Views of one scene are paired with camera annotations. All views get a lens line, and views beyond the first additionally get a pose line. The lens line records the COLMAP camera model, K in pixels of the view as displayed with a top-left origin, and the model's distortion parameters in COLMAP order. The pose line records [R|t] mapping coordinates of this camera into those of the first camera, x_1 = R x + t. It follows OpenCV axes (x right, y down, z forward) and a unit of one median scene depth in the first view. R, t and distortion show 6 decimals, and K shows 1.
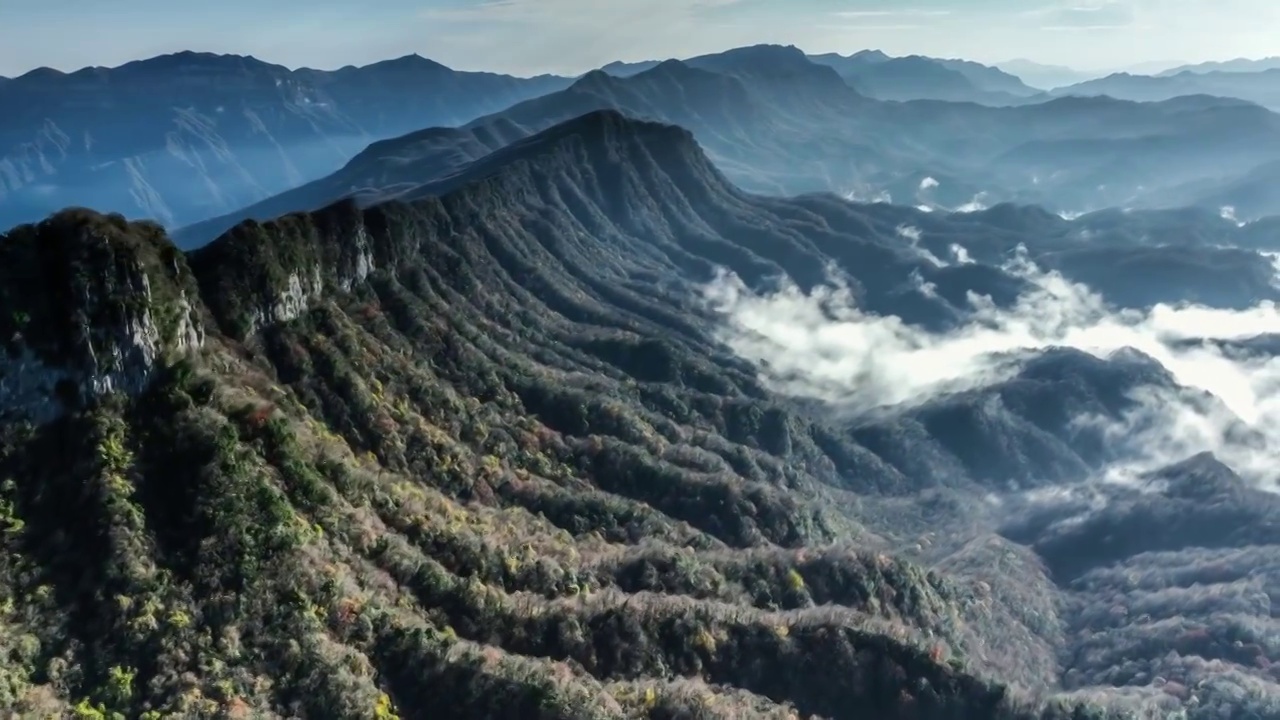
lens RADIAL K [[1007.1, 0, 638.9], [0, 1007.1, 356.4], [0, 0, 1]] dist [0.029395, 0.009629]
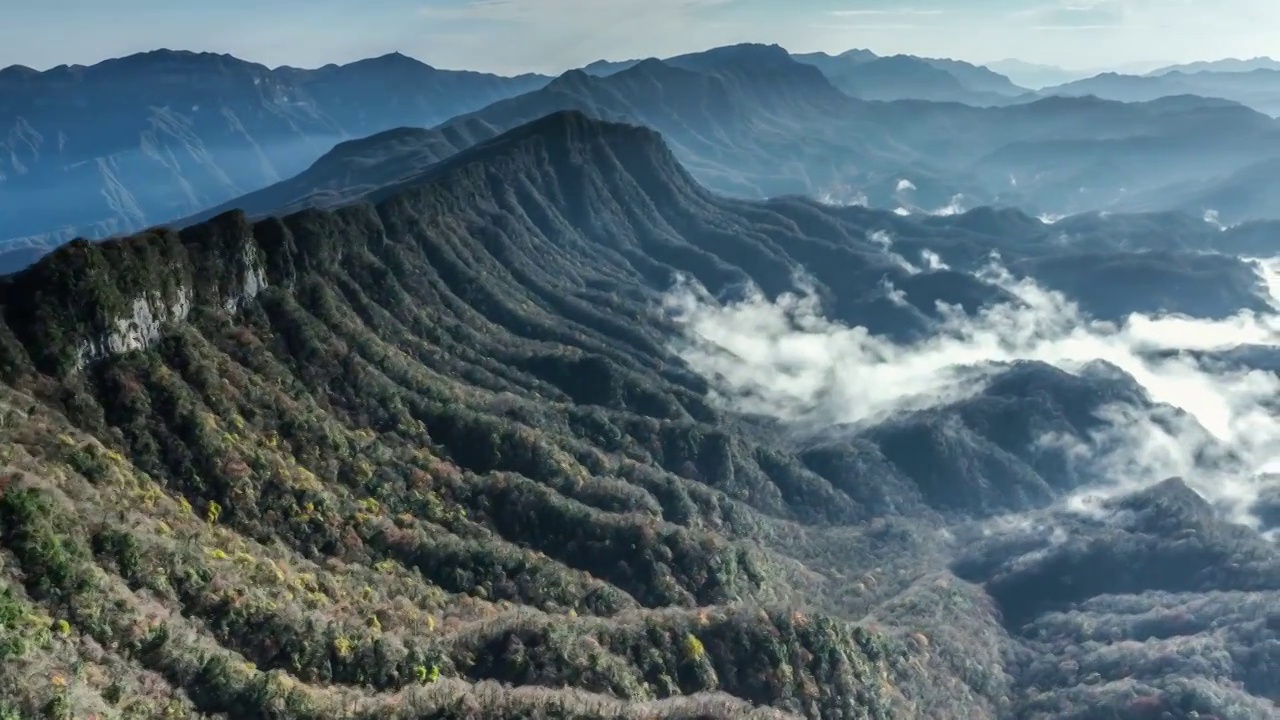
lens RADIAL K [[1007.1, 0, 638.9], [0, 1007.1, 356.4], [0, 0, 1]] dist [0.029395, 0.009629]
pose [[0.999981, -0.000496, 0.006125, 0.031765], [0.000489, 0.999999, 0.001071, -0.010708], [-0.006125, -0.001068, 0.999981, 0.036326]]
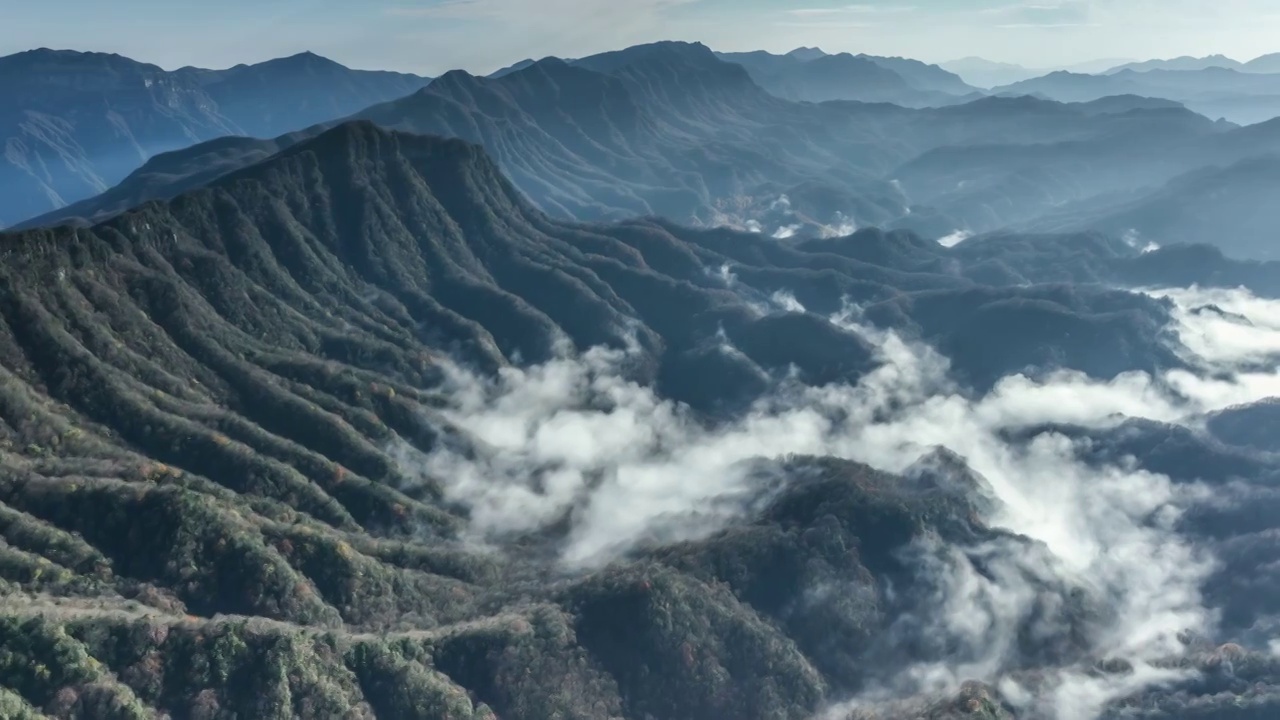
lens RADIAL K [[1007.1, 0, 638.9], [0, 1007.1, 356.4], [0, 0, 1]] dist [0.029395, 0.009629]
pose [[0.999538, -0.011271, 0.028240, 0.188477], [0.011219, 0.999935, 0.002006, -0.062651], [-0.028260, -0.001688, 0.999599, 0.214120]]
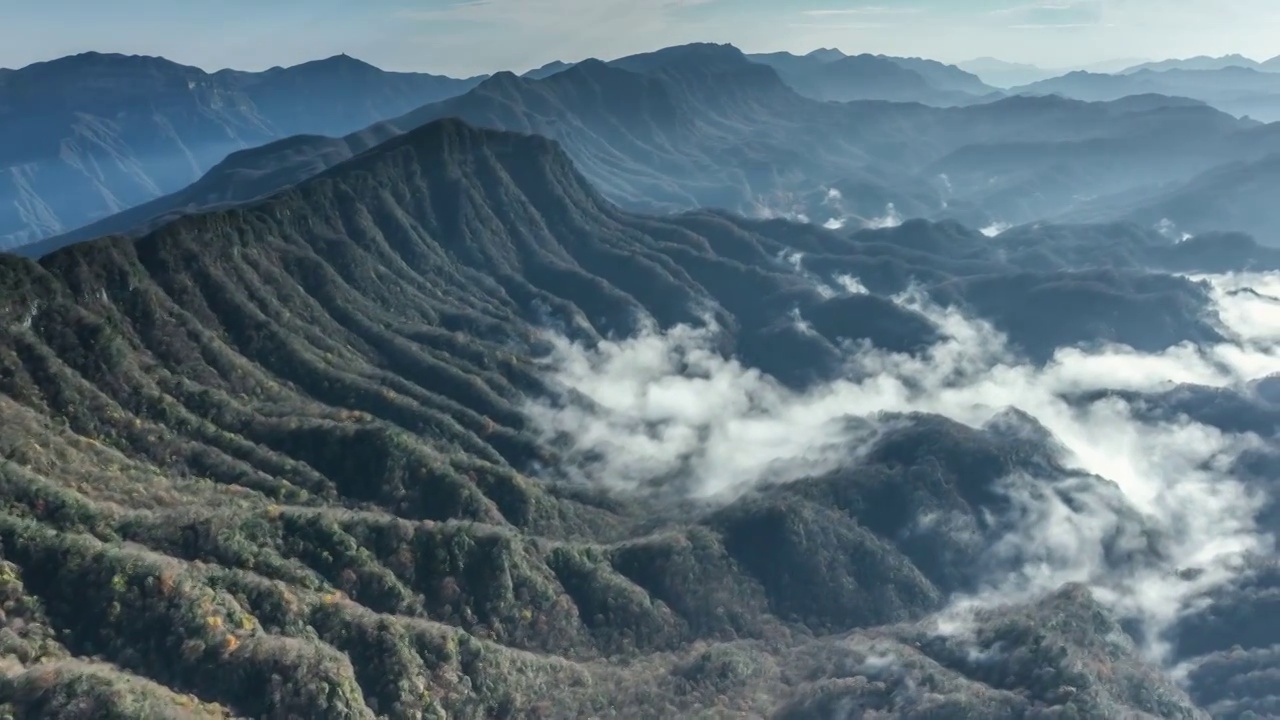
lens RADIAL K [[1007.1, 0, 638.9], [0, 1007.1, 356.4], [0, 0, 1]] dist [0.029395, 0.009629]
pose [[0.999753, -0.011020, 0.019317, 0.126497], [0.011011, 0.999939, 0.000602, -0.042893], [-0.019322, -0.000389, 0.999813, 0.146366]]
